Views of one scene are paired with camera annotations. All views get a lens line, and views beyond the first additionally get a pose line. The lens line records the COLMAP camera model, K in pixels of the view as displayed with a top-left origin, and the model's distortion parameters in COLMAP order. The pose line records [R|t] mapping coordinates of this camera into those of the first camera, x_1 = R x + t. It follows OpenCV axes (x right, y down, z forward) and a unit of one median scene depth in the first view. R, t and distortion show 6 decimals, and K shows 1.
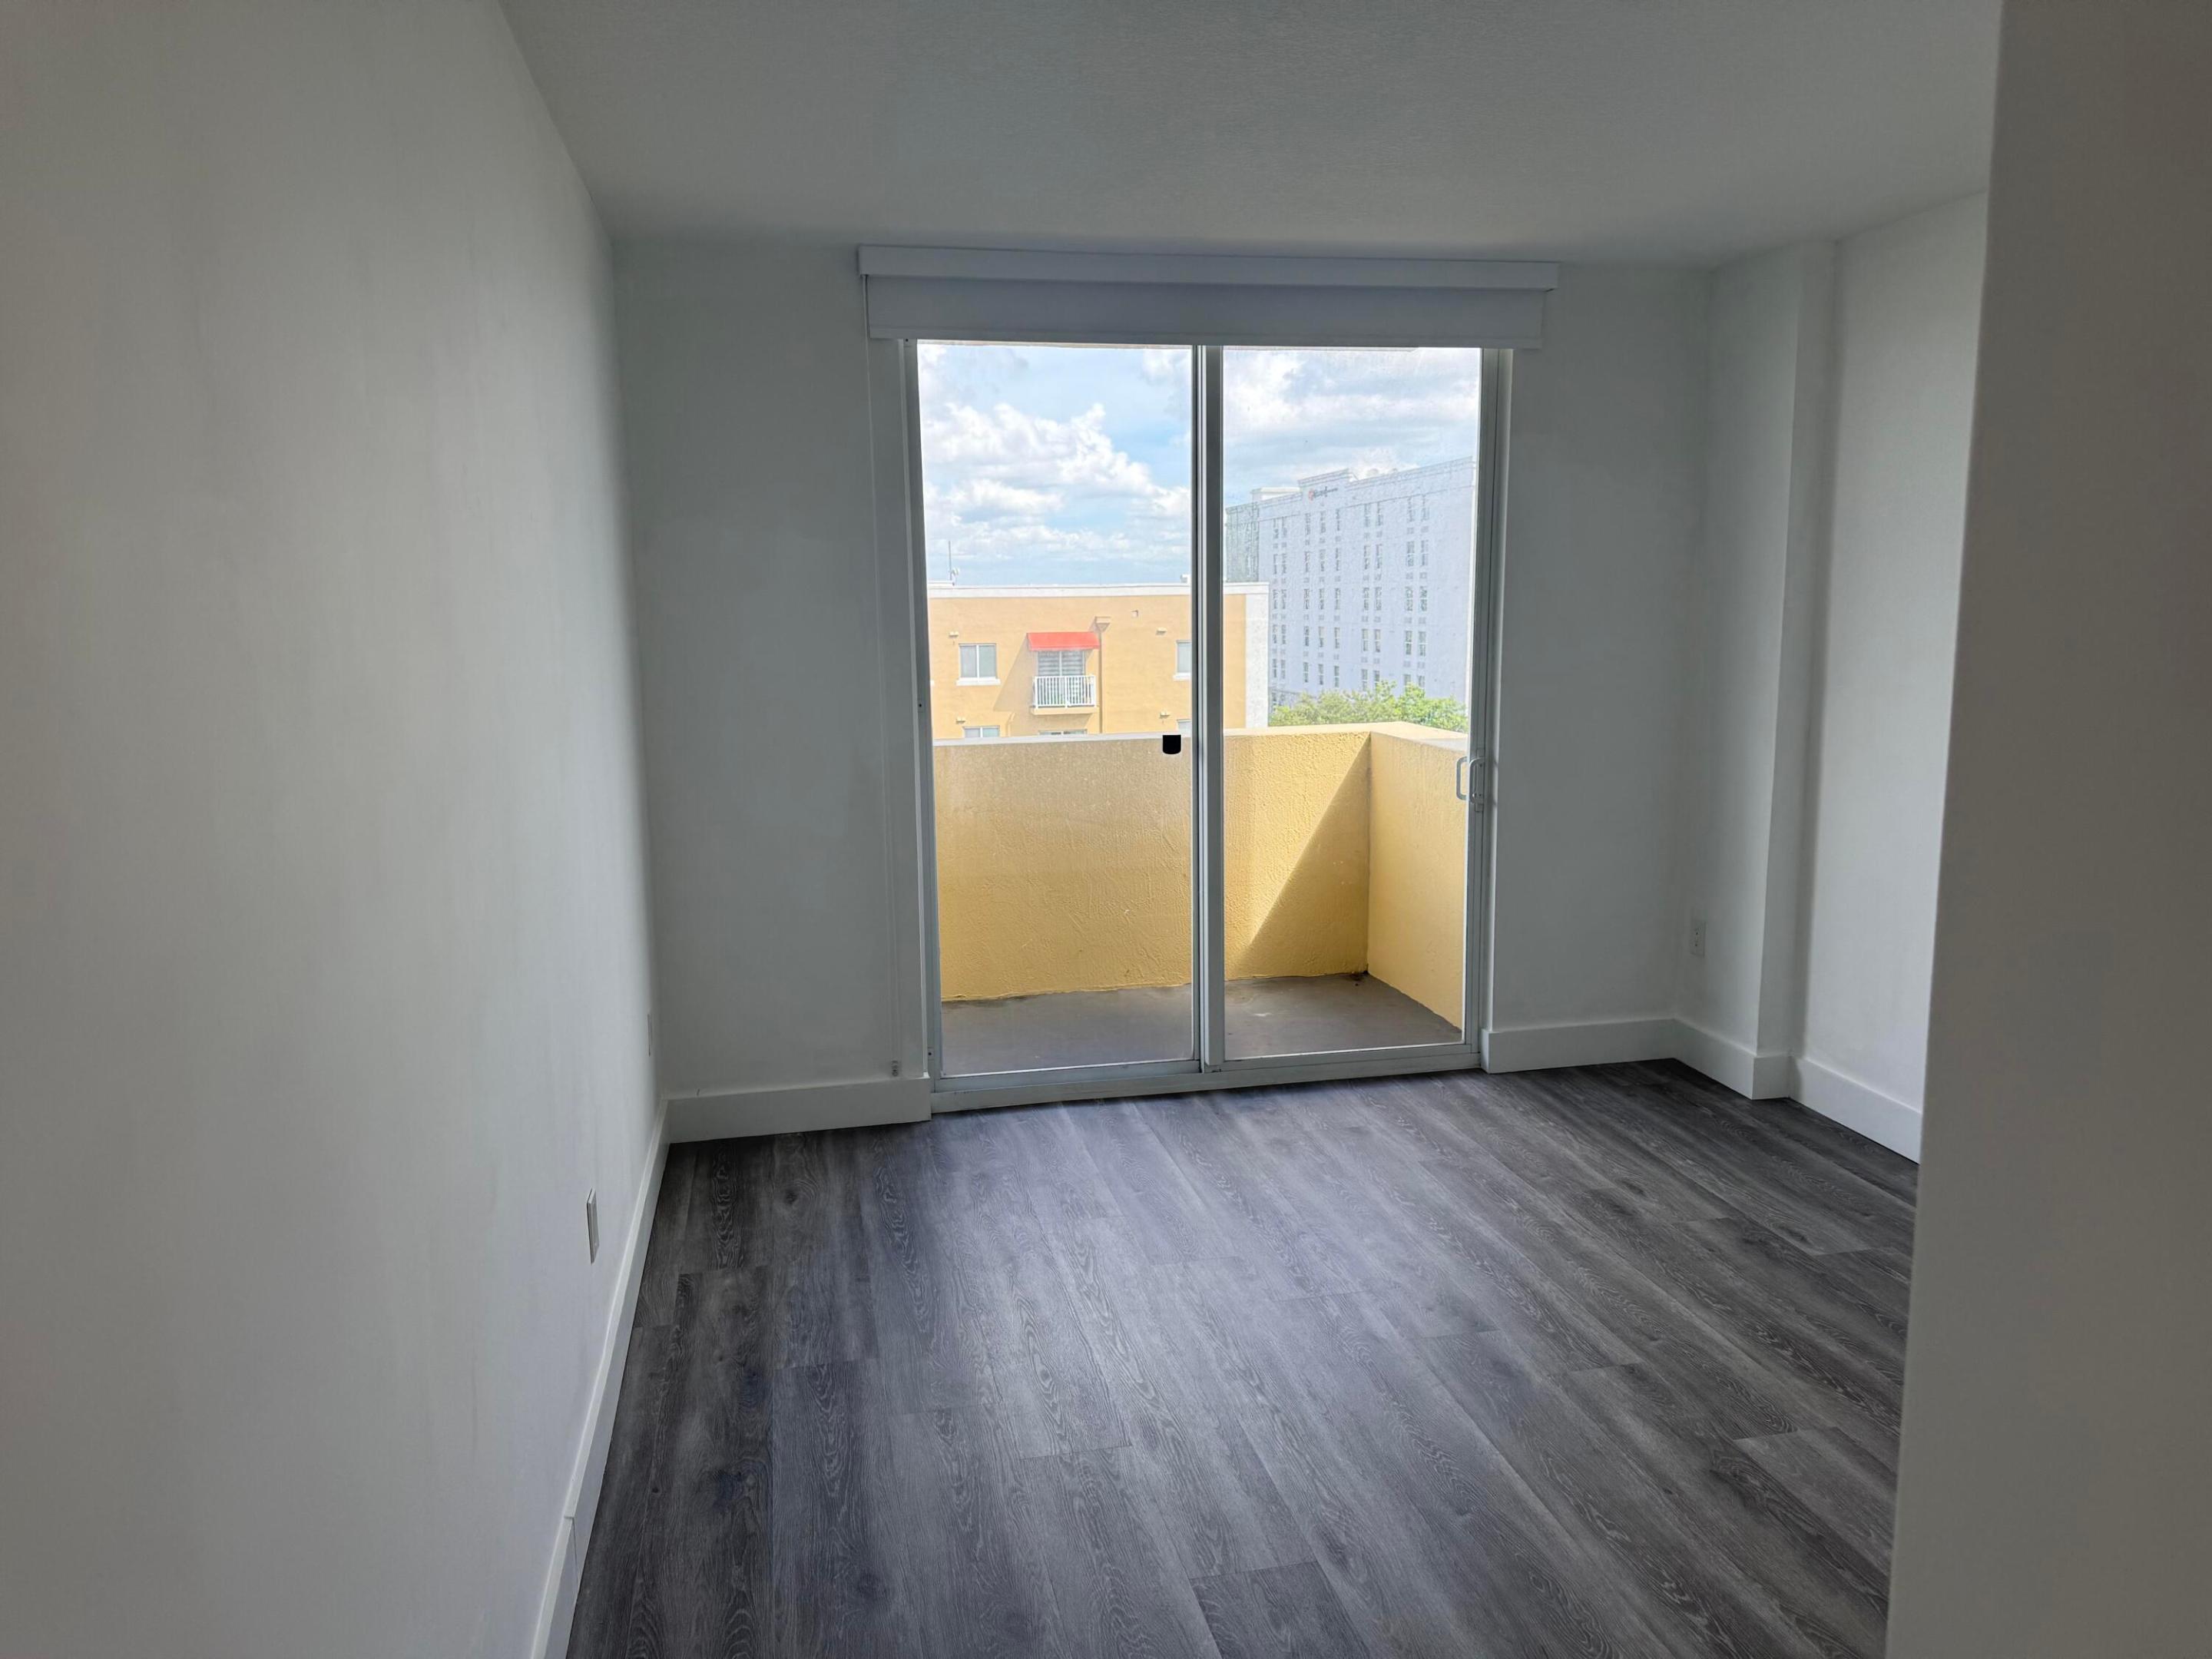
lens RADIAL K [[1566.4, 0, 1109.3], [0, 1566.4, 834.0], [0, 0, 1]] dist [0.157965, -0.302505]
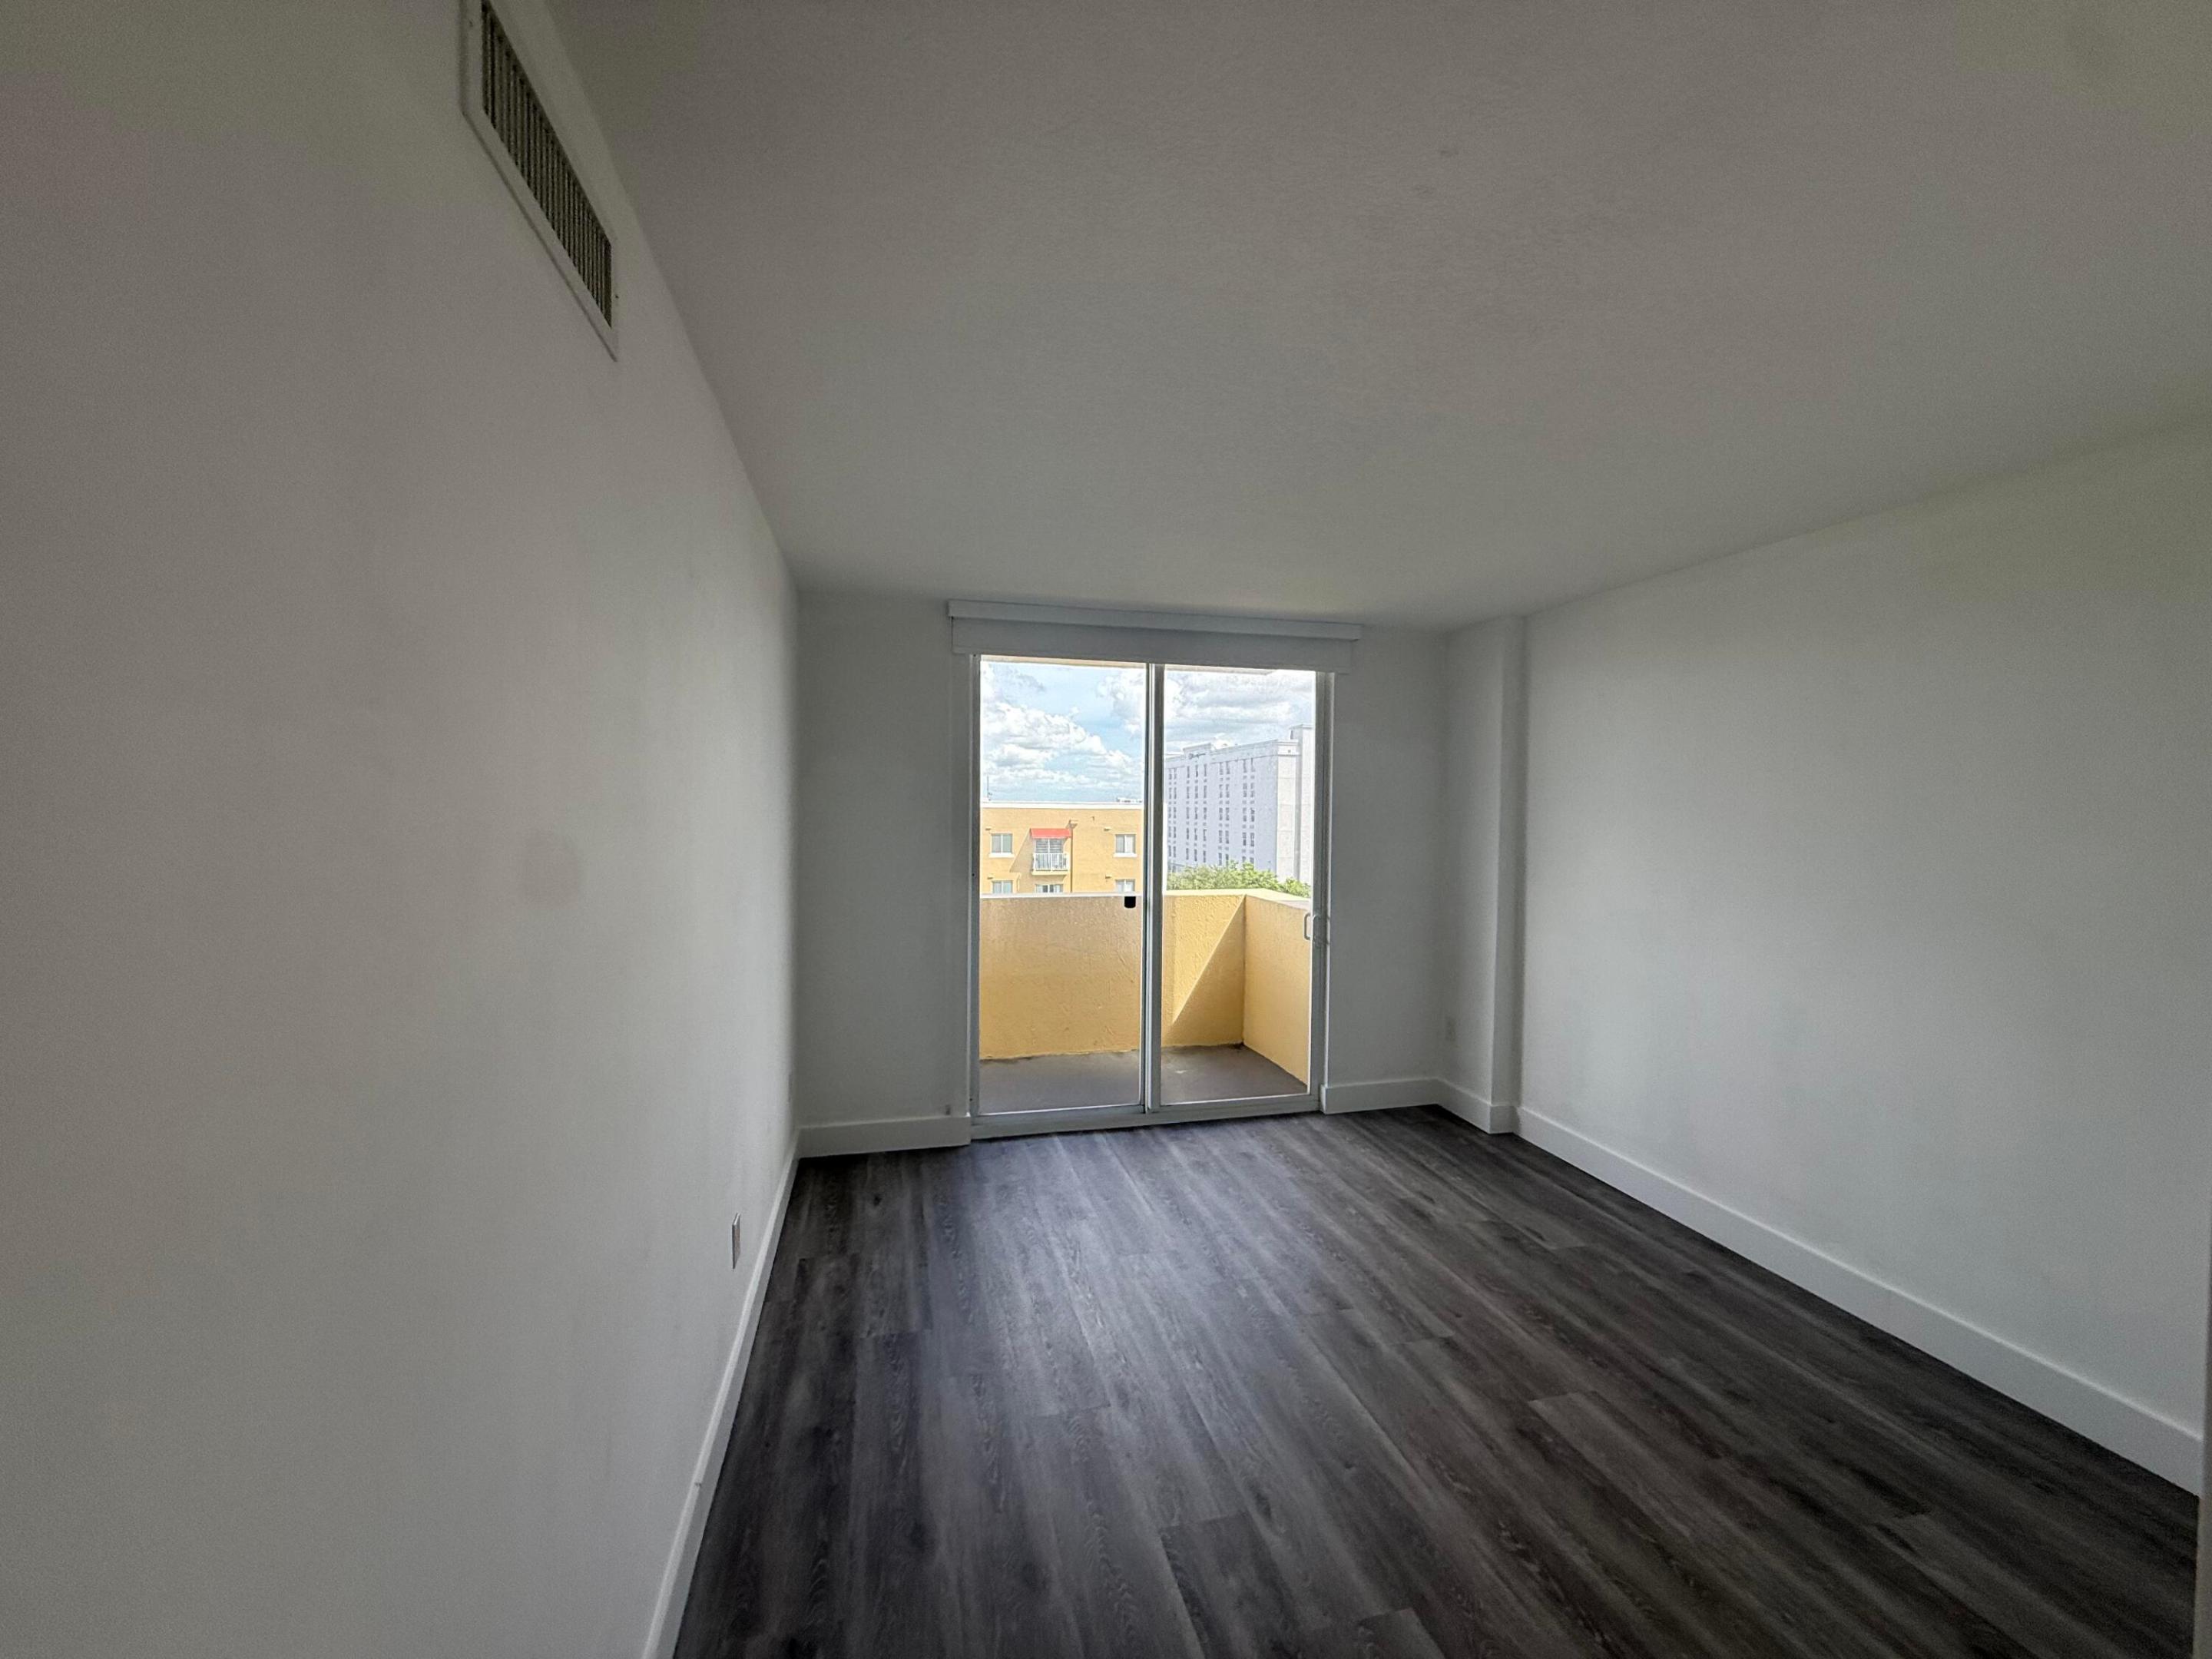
lens RADIAL K [[893.4, 0, 1105.3], [0, 893.4, 828.5], [0, 0, 1]] dist [0.007278, -0.000193]
pose [[0.999192, 0.022440, 0.033340, -0.022342], [-0.017988, 0.991574, -0.128289, -0.018090], [-0.035938, 0.127585, 0.991176, 0.113434]]
